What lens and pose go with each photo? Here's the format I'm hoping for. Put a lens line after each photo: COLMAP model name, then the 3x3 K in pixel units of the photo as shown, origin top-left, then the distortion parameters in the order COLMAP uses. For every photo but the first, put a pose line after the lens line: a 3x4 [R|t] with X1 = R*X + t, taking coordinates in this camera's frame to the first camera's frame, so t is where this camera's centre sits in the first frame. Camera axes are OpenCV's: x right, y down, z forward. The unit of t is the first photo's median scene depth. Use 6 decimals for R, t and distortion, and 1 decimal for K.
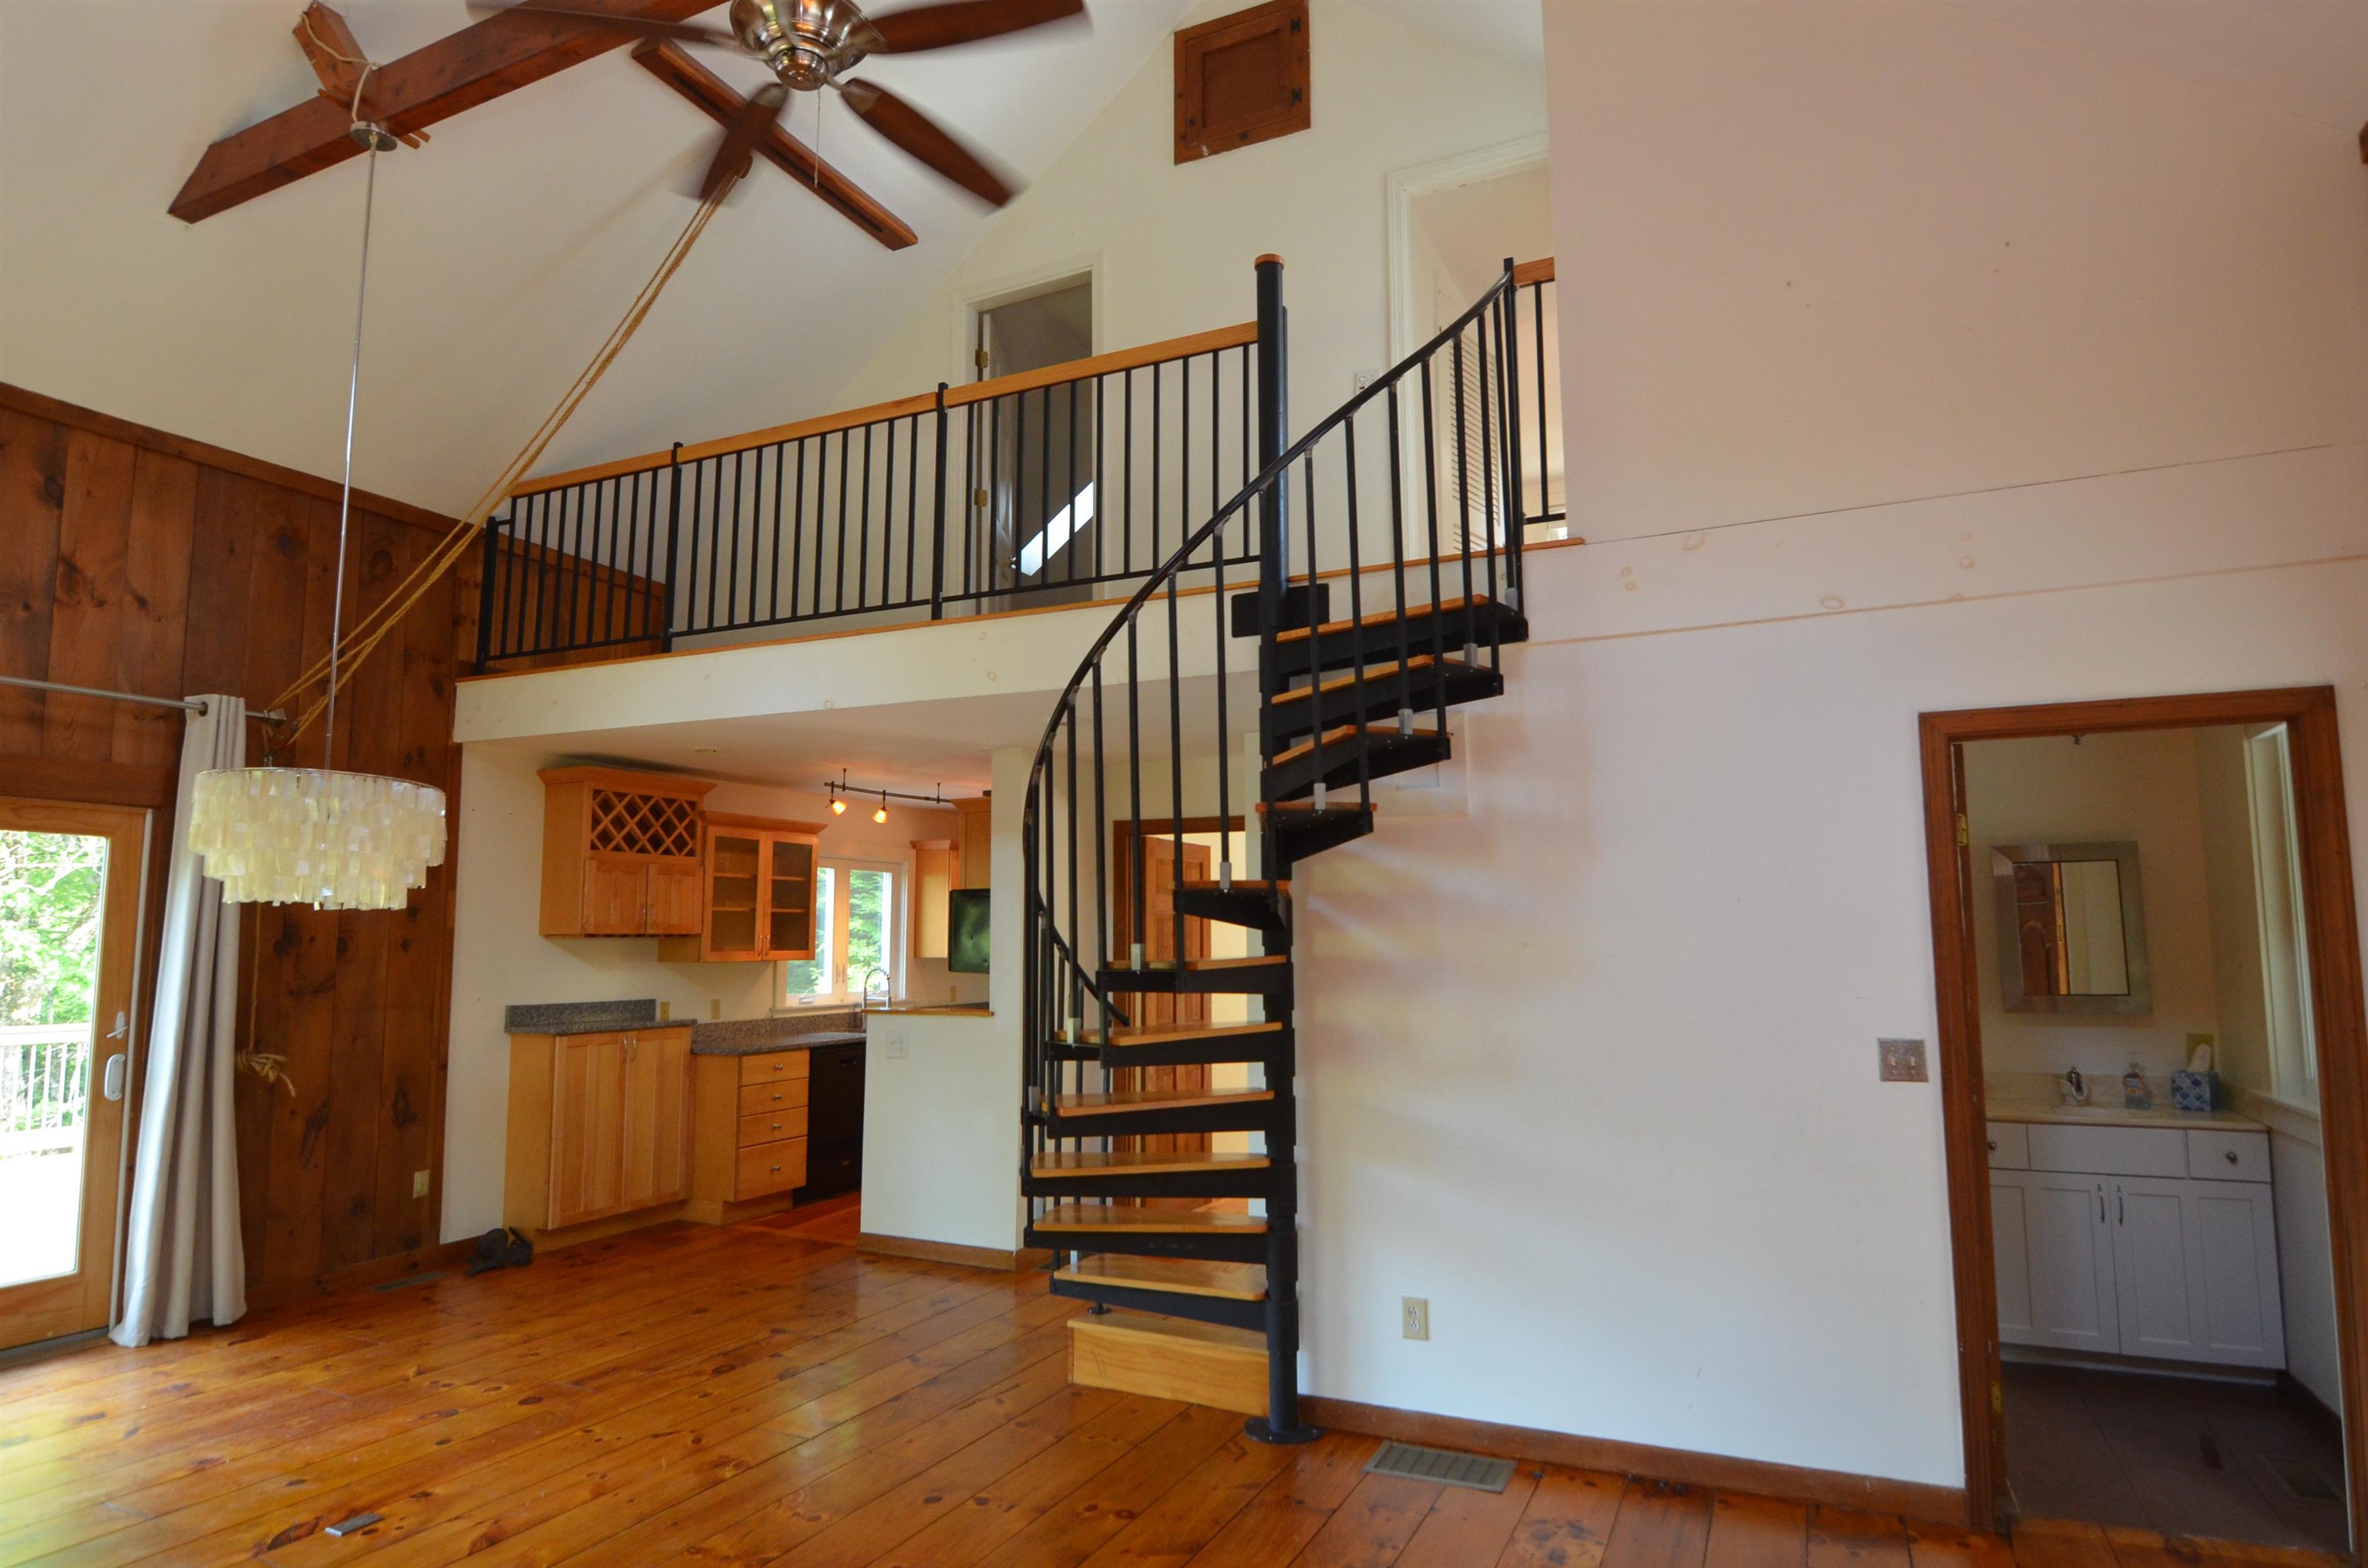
lens RADIAL K [[1306.5, 0, 1183.8], [0, 1306.5, 786.9], [0, 0, 1]] dist [-0.003679, -0.000321]
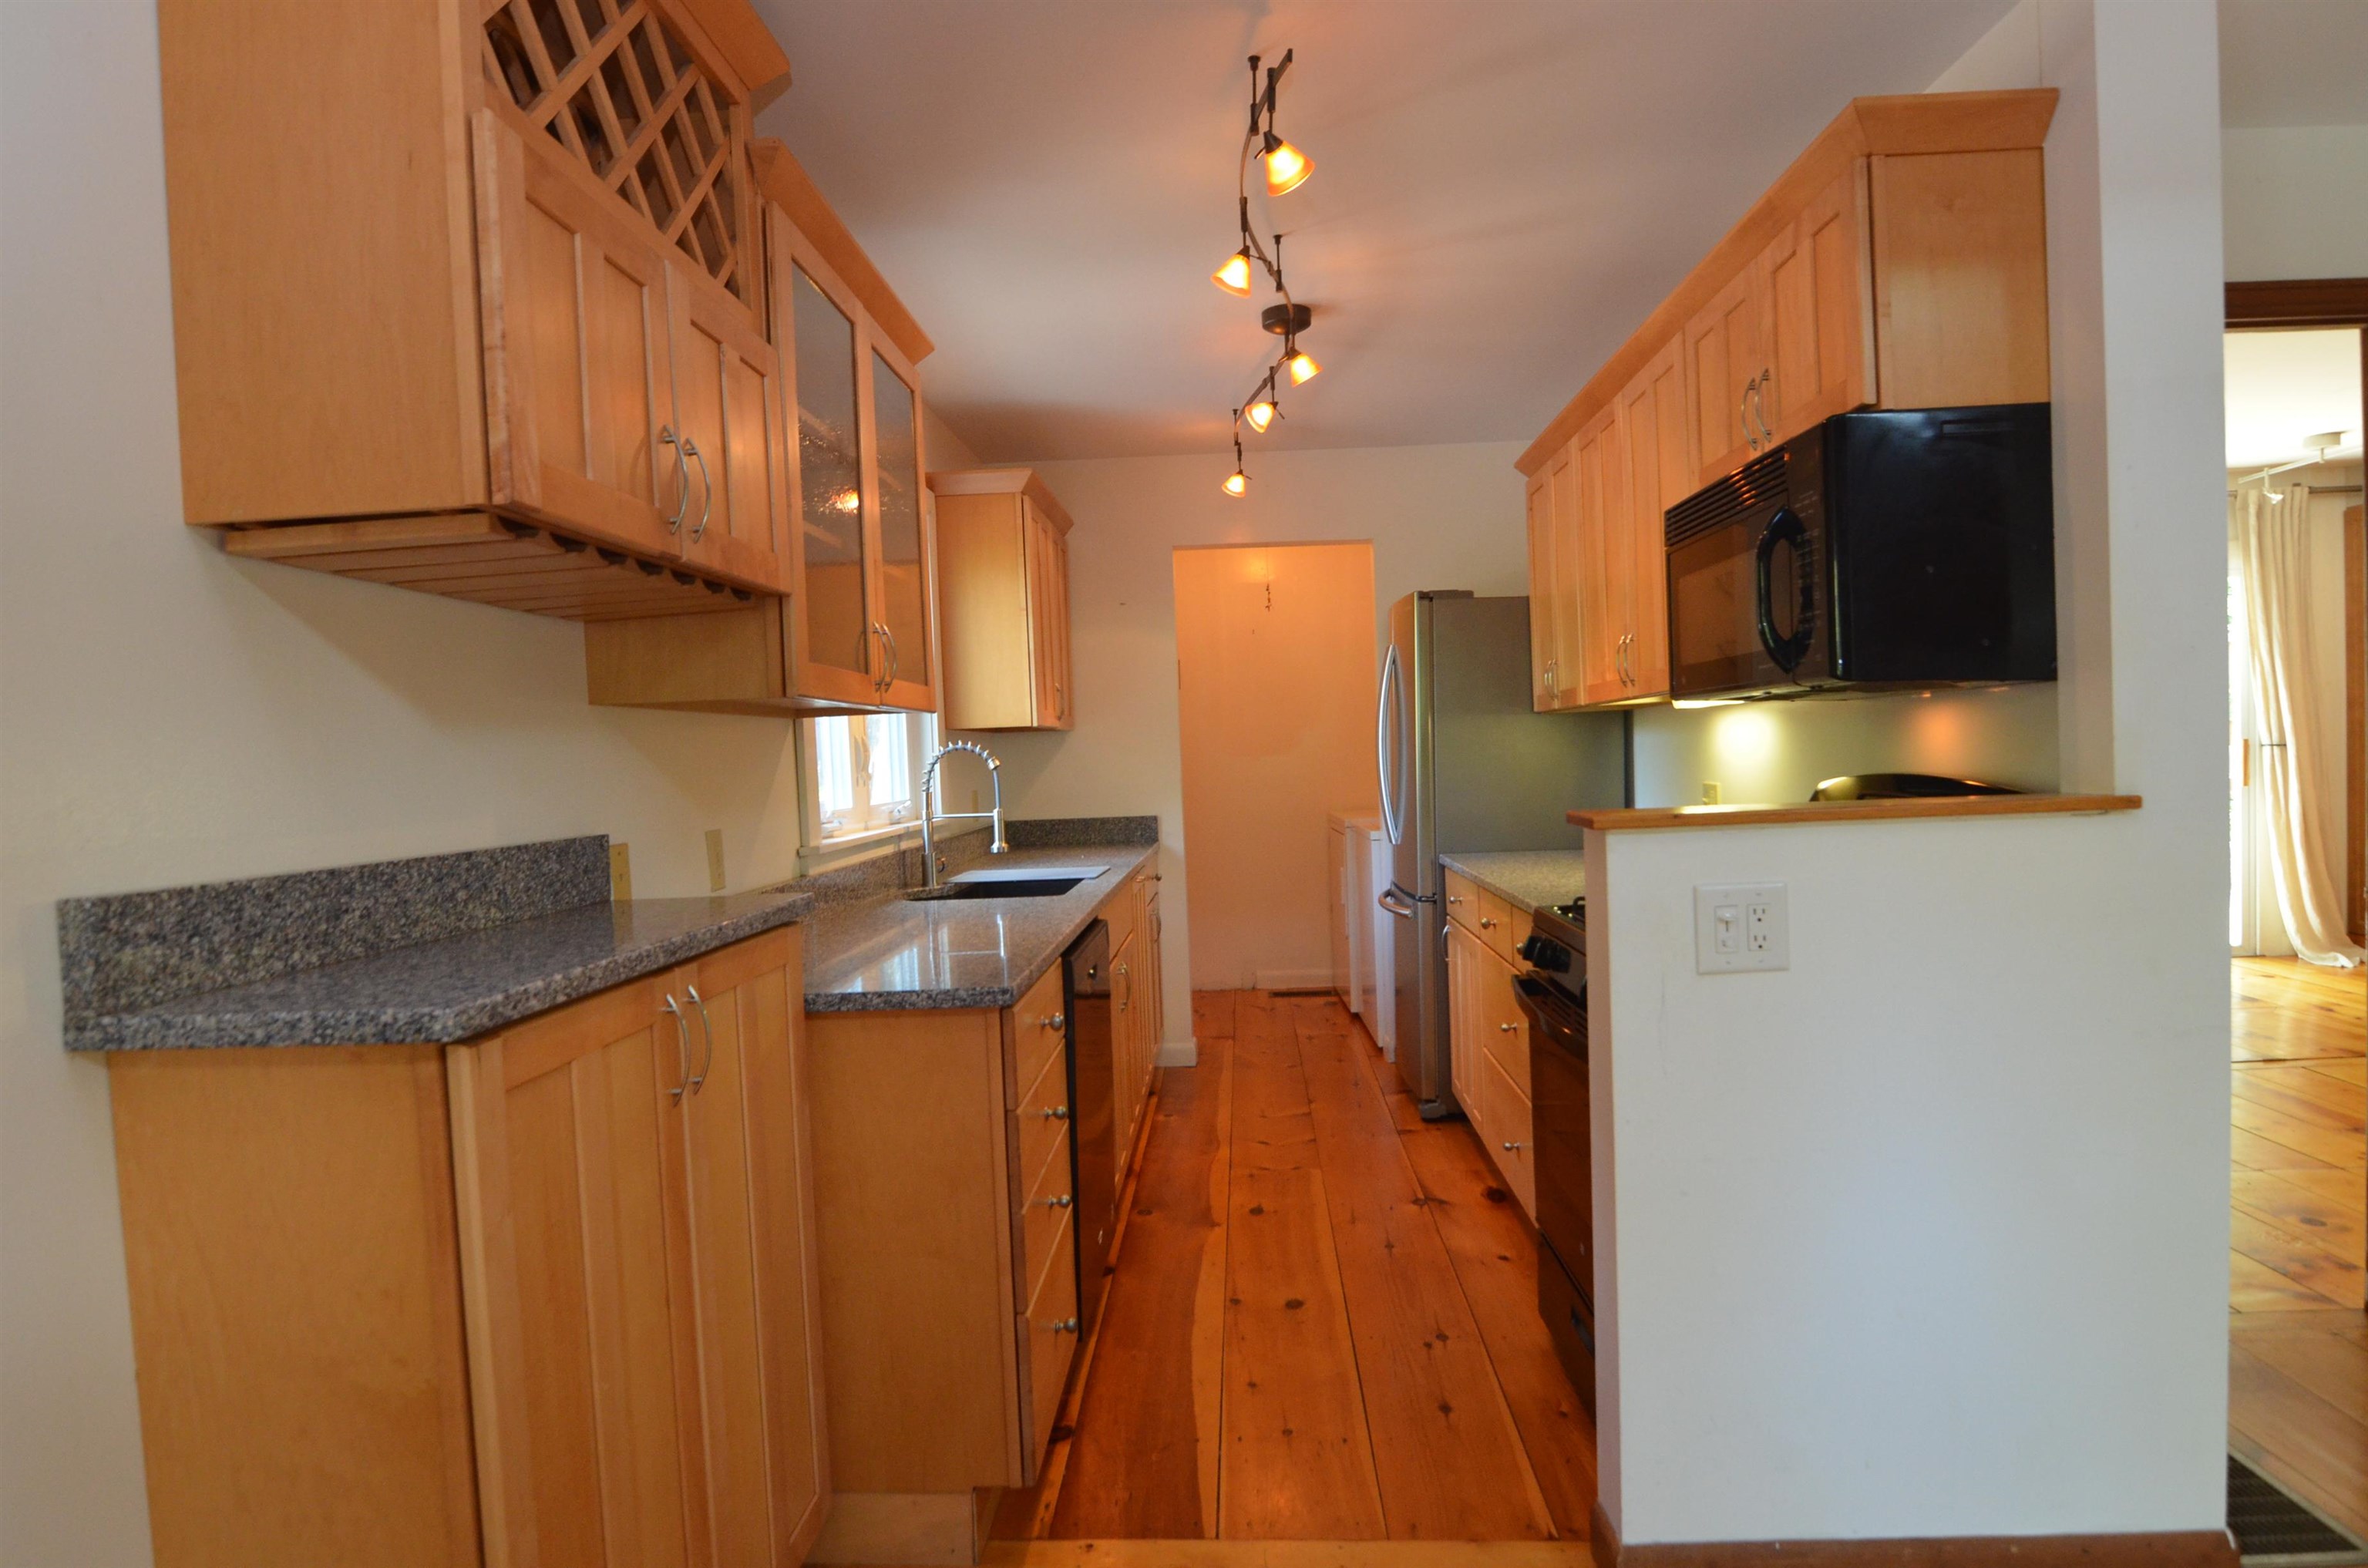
lens RADIAL K [[1306.5, 0, 1187.3], [0, 1306.5, 786.3], [0, 0, 1]] dist [-0.003679, -0.000321]
pose [[0.920192, -0.040685, 0.389347, -0.436998], [-0.011591, 0.991317, 0.130982, 0.125979], [-0.391295, -0.125041, 0.911731, 0.770078]]
